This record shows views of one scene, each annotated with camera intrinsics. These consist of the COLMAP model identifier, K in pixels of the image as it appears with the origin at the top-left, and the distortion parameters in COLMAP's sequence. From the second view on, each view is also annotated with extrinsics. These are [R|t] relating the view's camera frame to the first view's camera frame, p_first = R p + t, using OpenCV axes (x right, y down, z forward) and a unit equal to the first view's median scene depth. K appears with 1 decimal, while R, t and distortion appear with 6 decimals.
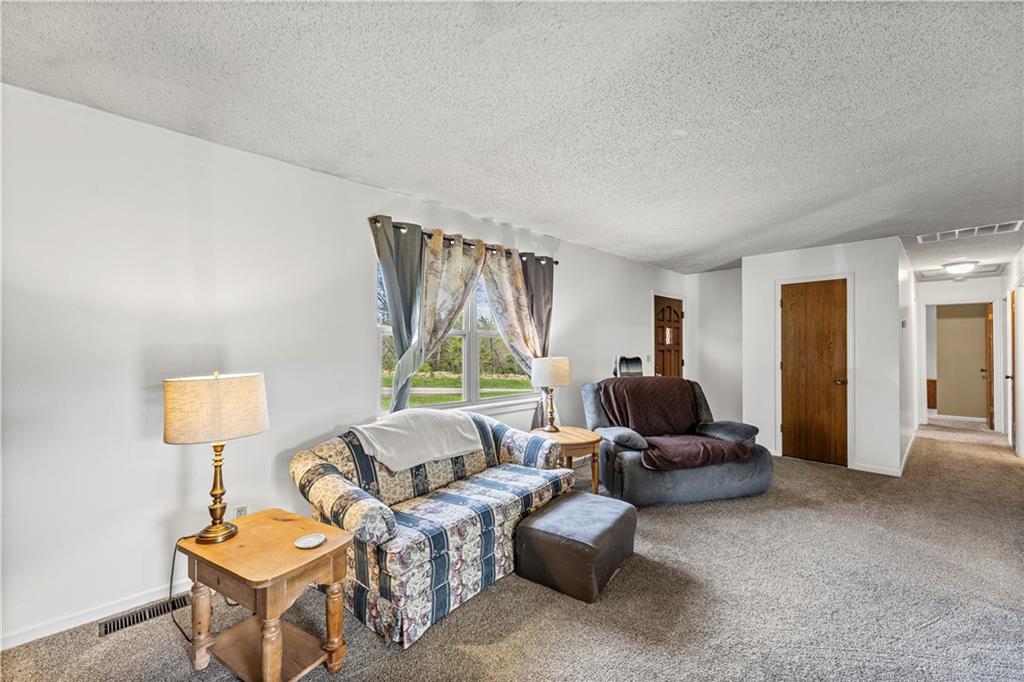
lens RADIAL K [[412.4, 0, 514.3], [0, 412.4, 342.2], [0, 0, 1]] dist [0.001726, 0.000387]
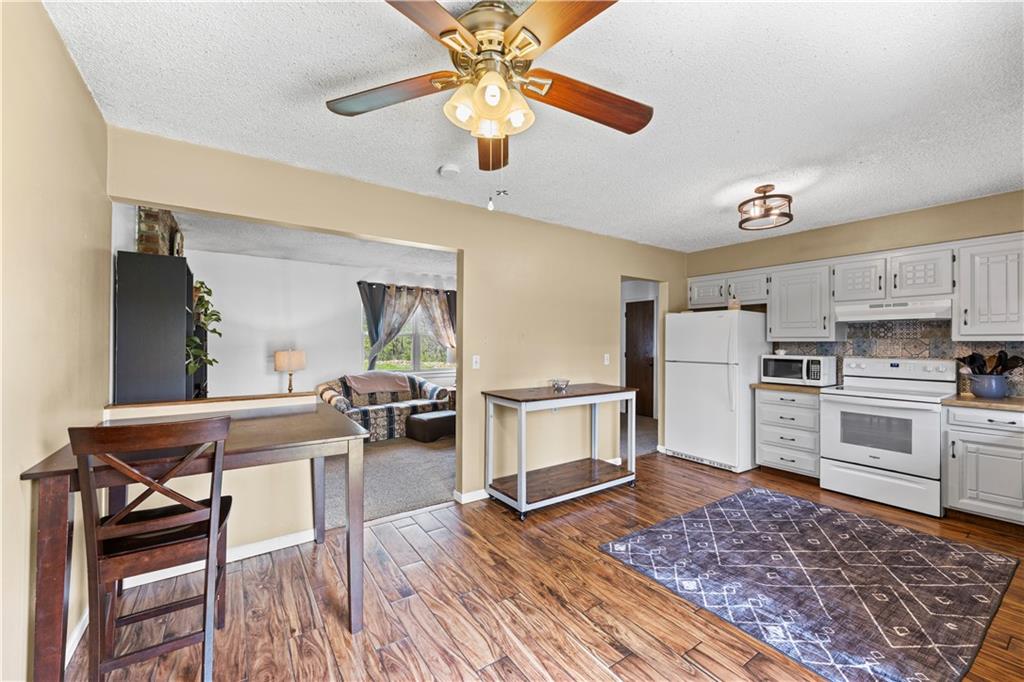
lens RADIAL K [[412.4, 0, 516.3], [0, 412.4, 341.0], [0, 0, 1]] dist [0.001726, 0.000387]
pose [[0.988065, 0.007269, -0.153866, 0.721163], [-0.005171, 0.999888, 0.014029, -0.022895], [0.153950, -0.013066, 0.987992, -0.906478]]
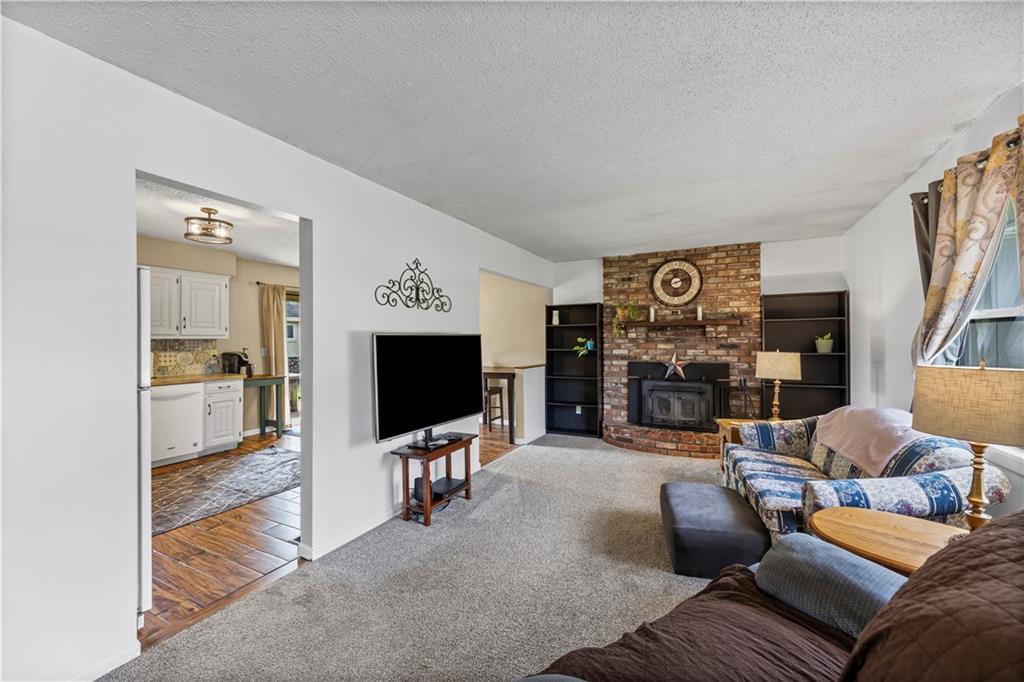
lens RADIAL K [[412.4, 0, 514.0], [0, 412.4, 335.5], [0, 0, 1]] dist [0.001726, 0.000387]
pose [[-0.943297, 0.003495, -0.331931, 0.724698], [0.012617, 0.999600, -0.025329, 0.014335], [0.331709, -0.028081, -0.942964, 1.384699]]
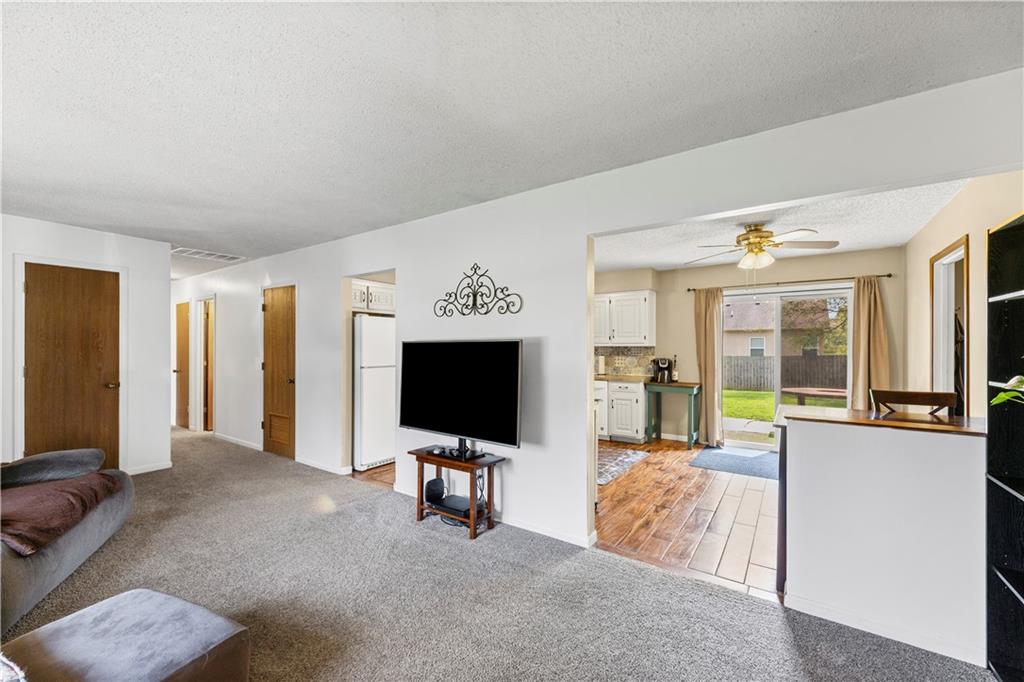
lens RADIAL K [[412.4, 0, 507.5], [0, 412.4, 348.4], [0, 0, 1]] dist [0.001726, 0.000387]
pose [[-0.201877, 0.001158, 0.979410, -0.388531], [-0.019773, 0.999791, -0.005258, 0.003624], [-0.979211, -0.020427, -0.201812, 0.461051]]
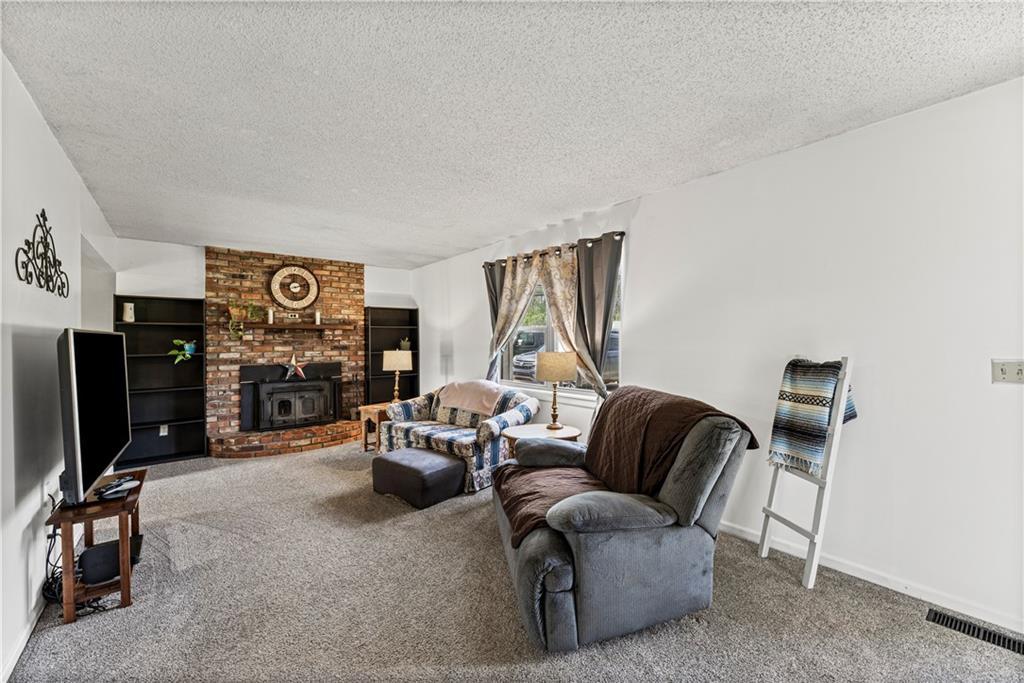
lens RADIAL K [[412.4, 0, 514.7], [0, 412.4, 339.2], [0, 0, 1]] dist [0.001726, 0.000387]
pose [[-0.085317, -0.002346, -0.996351, 1.185704], [0.021983, 0.999749, -0.004236, 0.012625], [0.996111, -0.022264, -0.085244, 1.113055]]
